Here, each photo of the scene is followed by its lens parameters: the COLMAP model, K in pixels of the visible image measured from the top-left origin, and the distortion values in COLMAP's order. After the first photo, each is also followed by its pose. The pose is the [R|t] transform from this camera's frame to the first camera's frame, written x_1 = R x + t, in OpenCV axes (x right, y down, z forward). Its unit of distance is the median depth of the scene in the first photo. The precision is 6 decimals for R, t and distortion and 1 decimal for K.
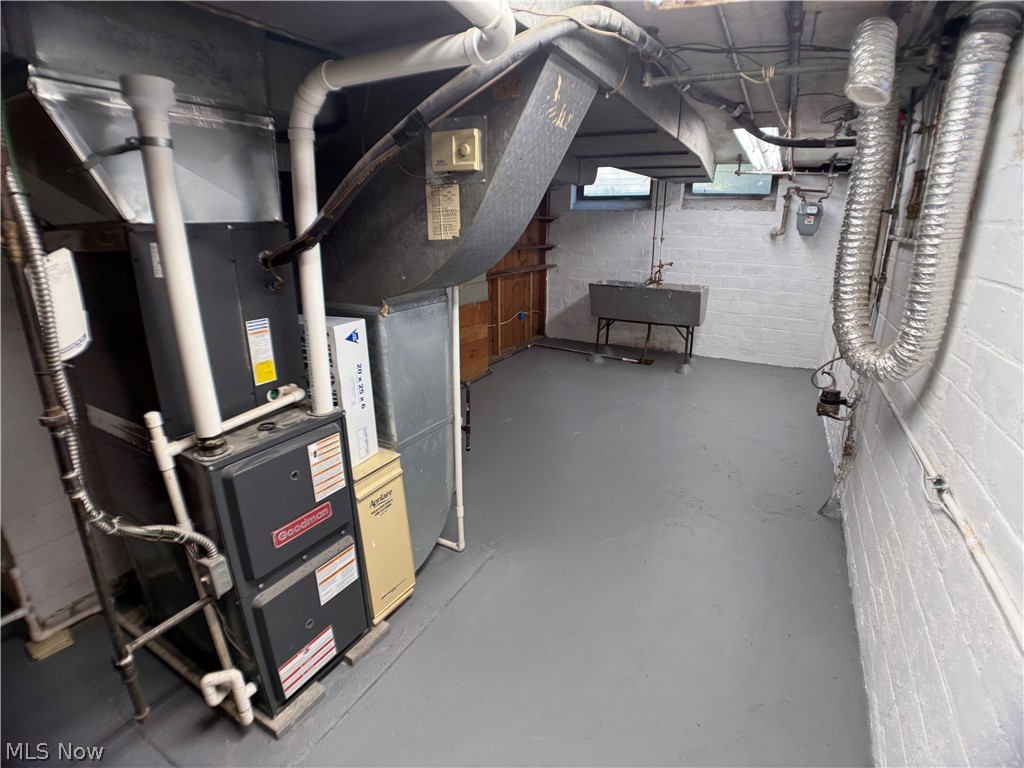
lens RADIAL K [[498.0, 0, 514.7], [0, 498.0, 384.7], [0, 0, 1]] dist [-0.070772, -0.001493]
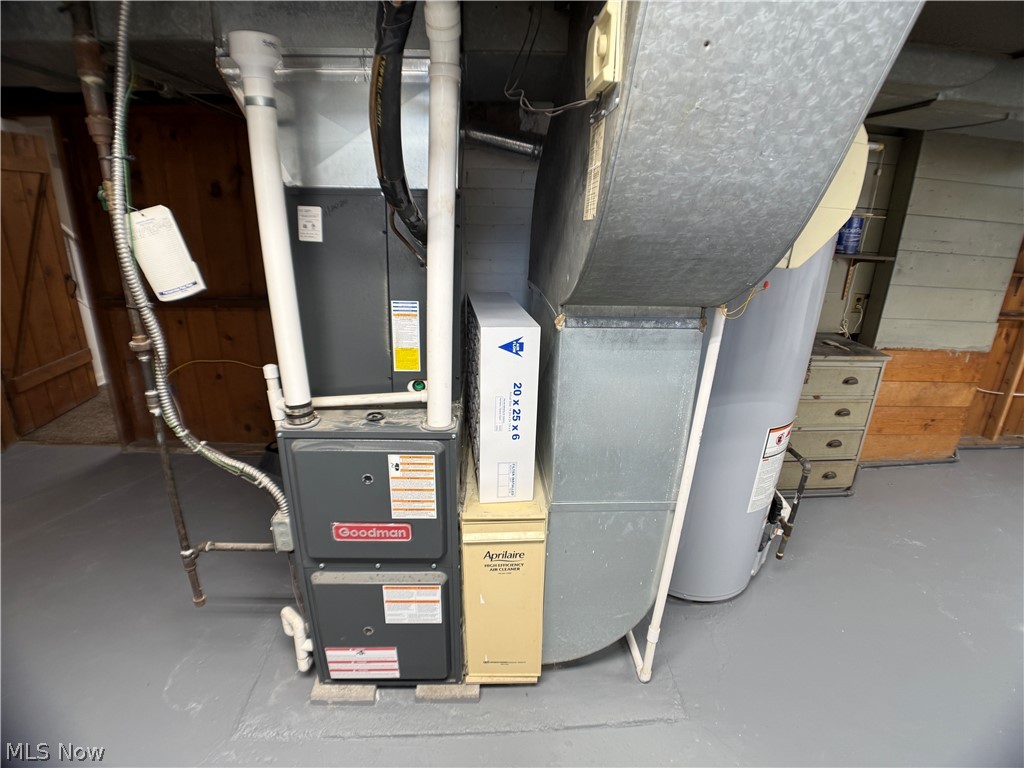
lens RADIAL K [[498.0, 0, 511.4], [0, 498.0, 387.5], [0, 0, 1]] dist [-0.070772, -0.001493]
pose [[0.528514, 0.299187, -0.794456, 0.321921], [-0.282401, 0.944502, 0.167826, -0.179590], [0.800577, 0.135657, 0.583673, 0.612589]]
